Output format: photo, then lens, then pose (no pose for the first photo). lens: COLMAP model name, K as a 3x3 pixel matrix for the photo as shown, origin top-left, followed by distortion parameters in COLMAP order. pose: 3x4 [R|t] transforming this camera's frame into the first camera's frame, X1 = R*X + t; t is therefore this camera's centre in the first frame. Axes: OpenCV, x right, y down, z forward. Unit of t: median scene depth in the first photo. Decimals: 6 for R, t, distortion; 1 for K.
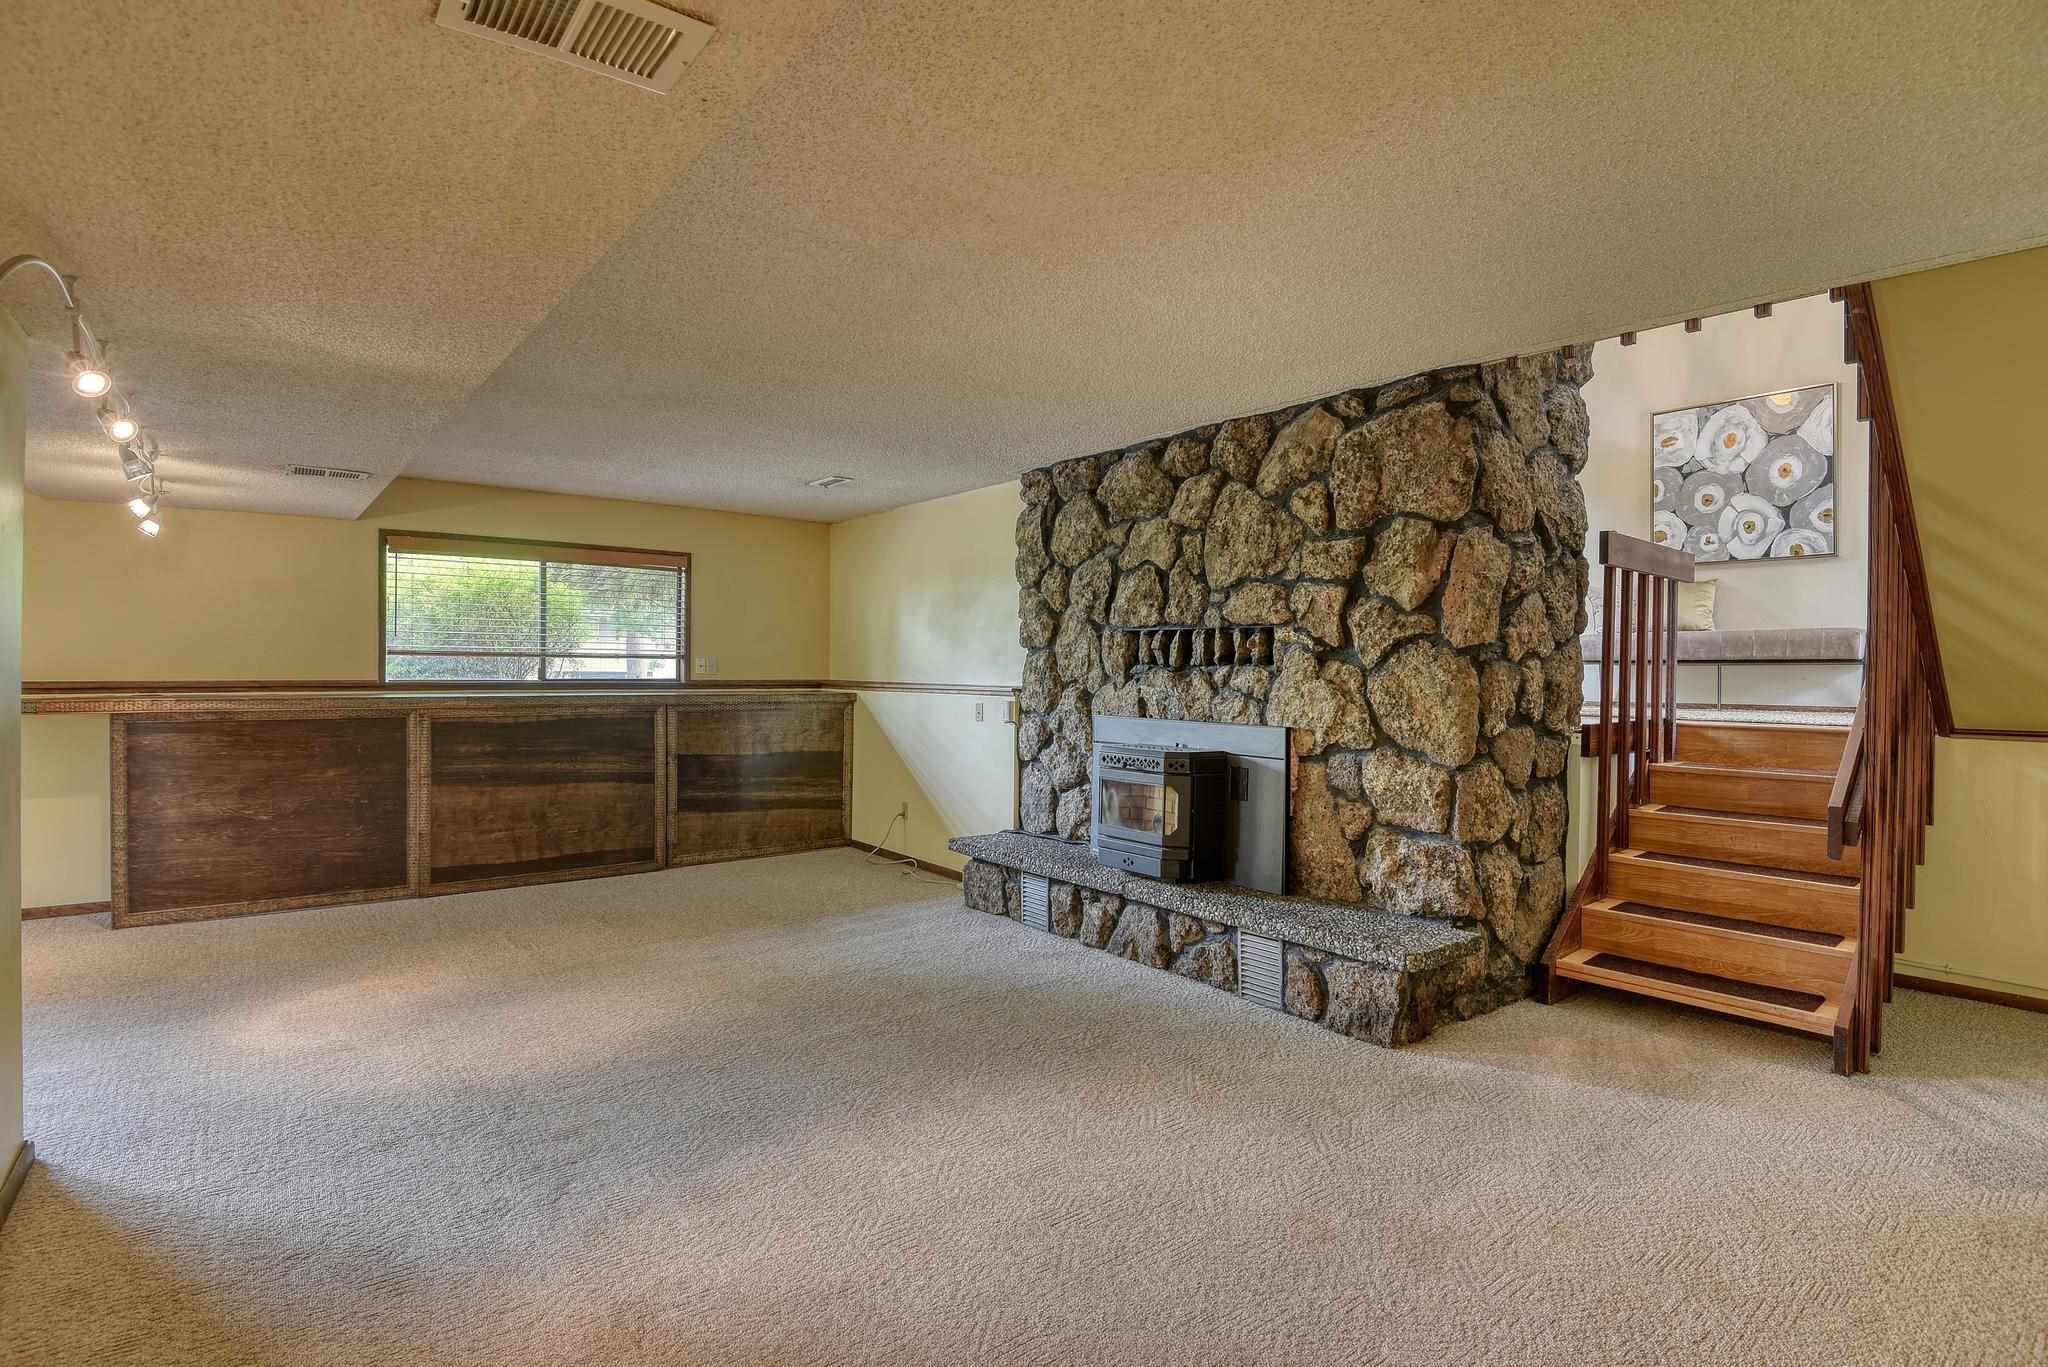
lens RADIAL K [[1019.6, 0, 1009.3], [0, 1019.6, 688.2], [0, 0, 1]] dist [-0.023227, -0.004128]
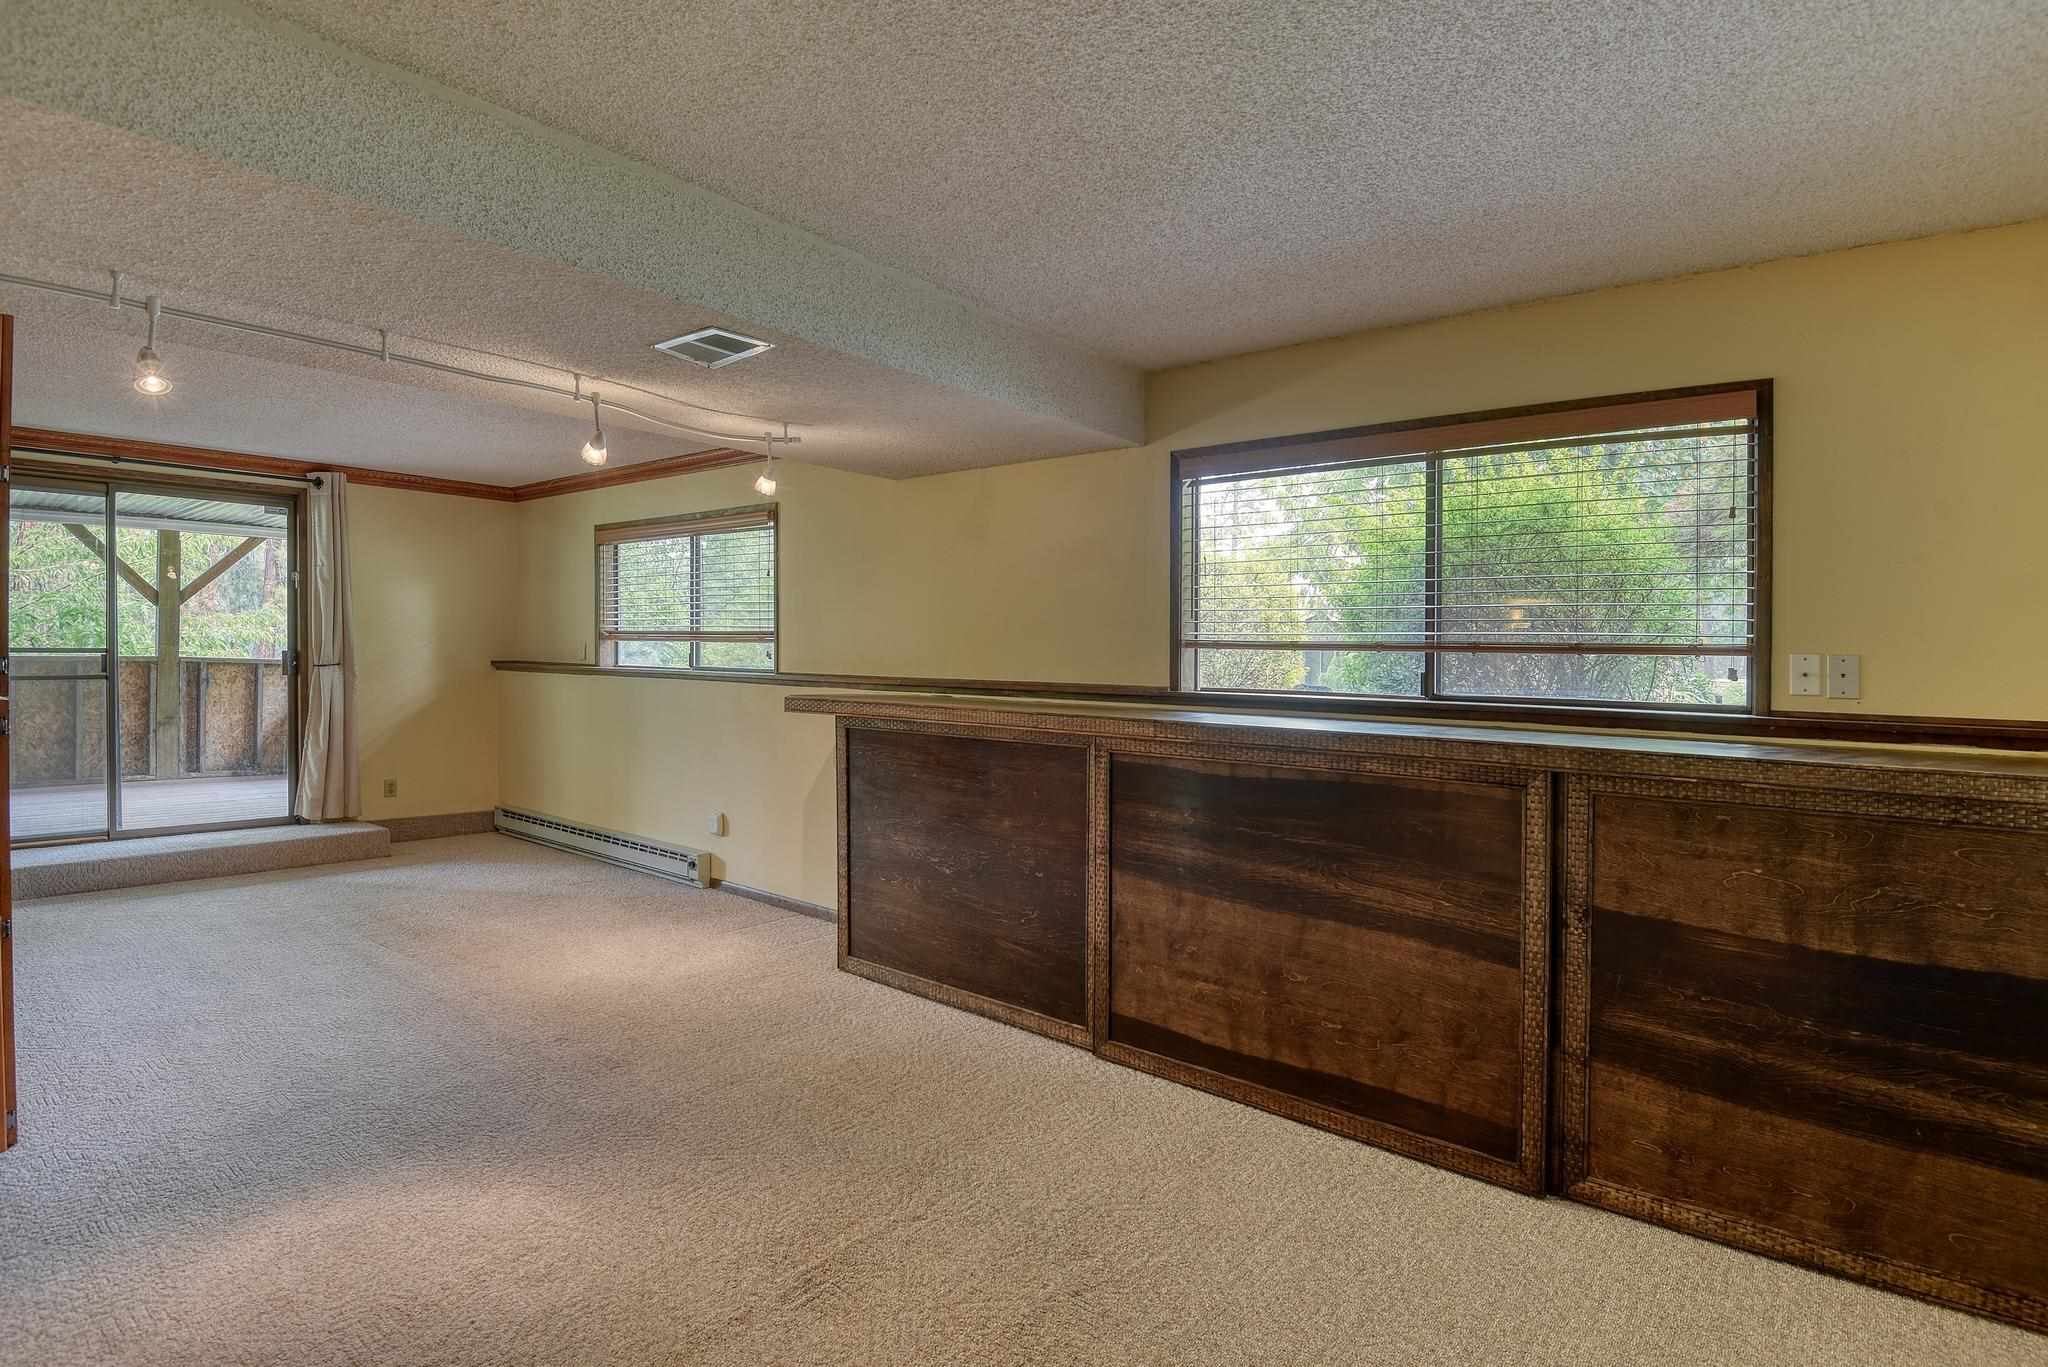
lens RADIAL K [[1019.6, 0, 1029.6], [0, 1019.6, 684.7], [0, 0, 1]] dist [-0.023227, -0.004128]
pose [[0.235853, 0.017562, -0.971630, -0.023709], [-0.041377, 0.999111, 0.008015, -0.013173], [0.970907, 0.038312, 0.236370, 0.914542]]
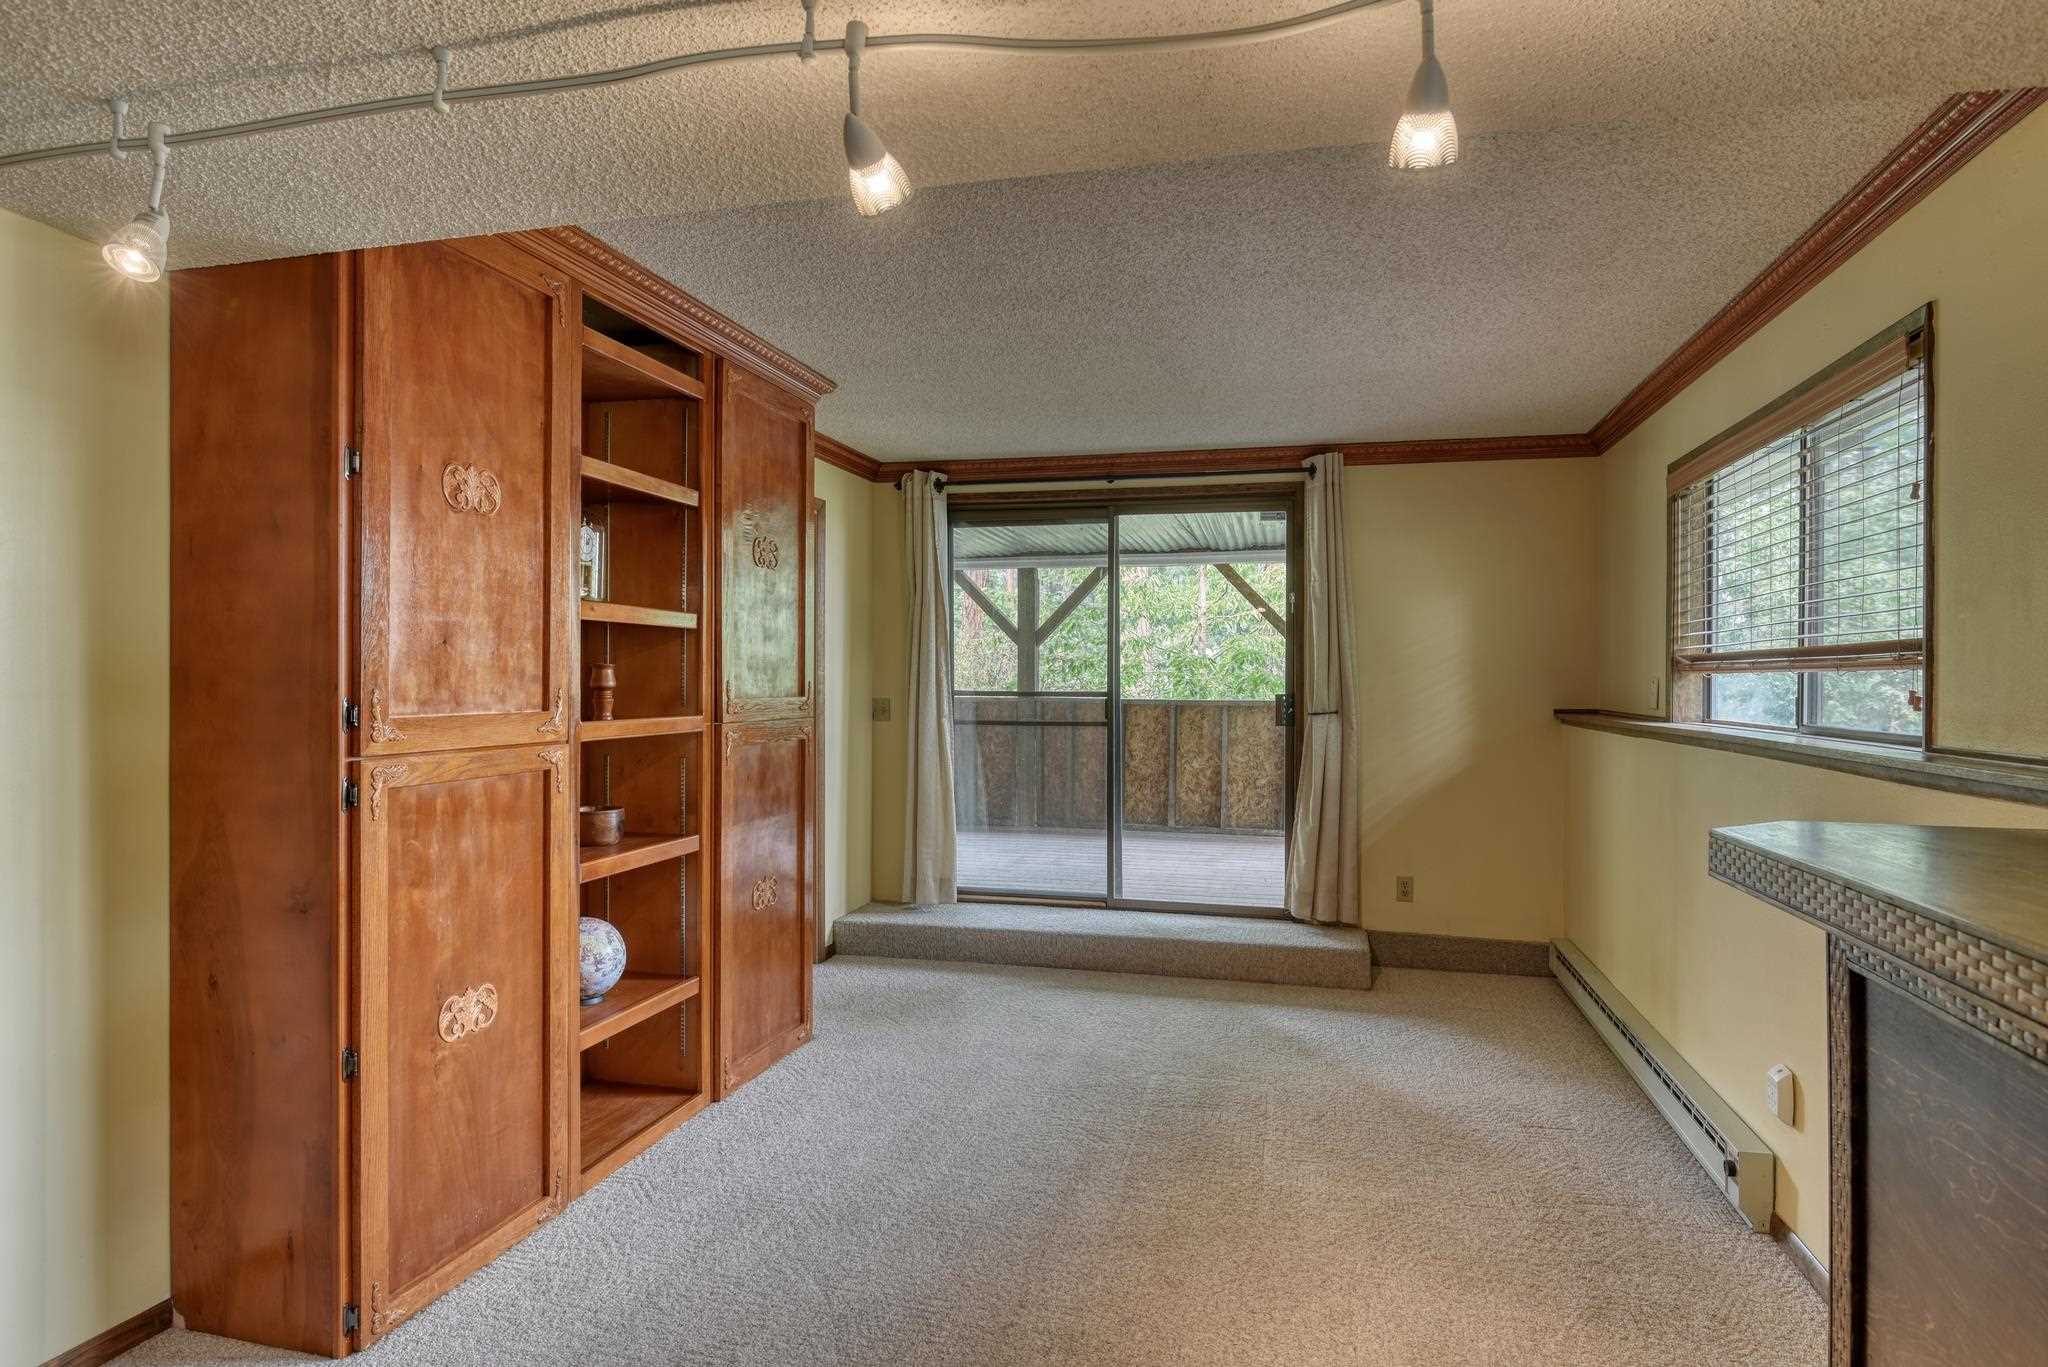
lens RADIAL K [[1191.0, 0, 1022.5], [0, 1191.0, 681.0], [0, 0, 1]] dist [-0.025986, -0.019014]
pose [[-0.776705, -0.020311, -0.629537, -0.568656], [-0.036220, 0.999266, 0.012447, -0.025256], [0.628822, 0.032470, -0.776871, 1.047750]]
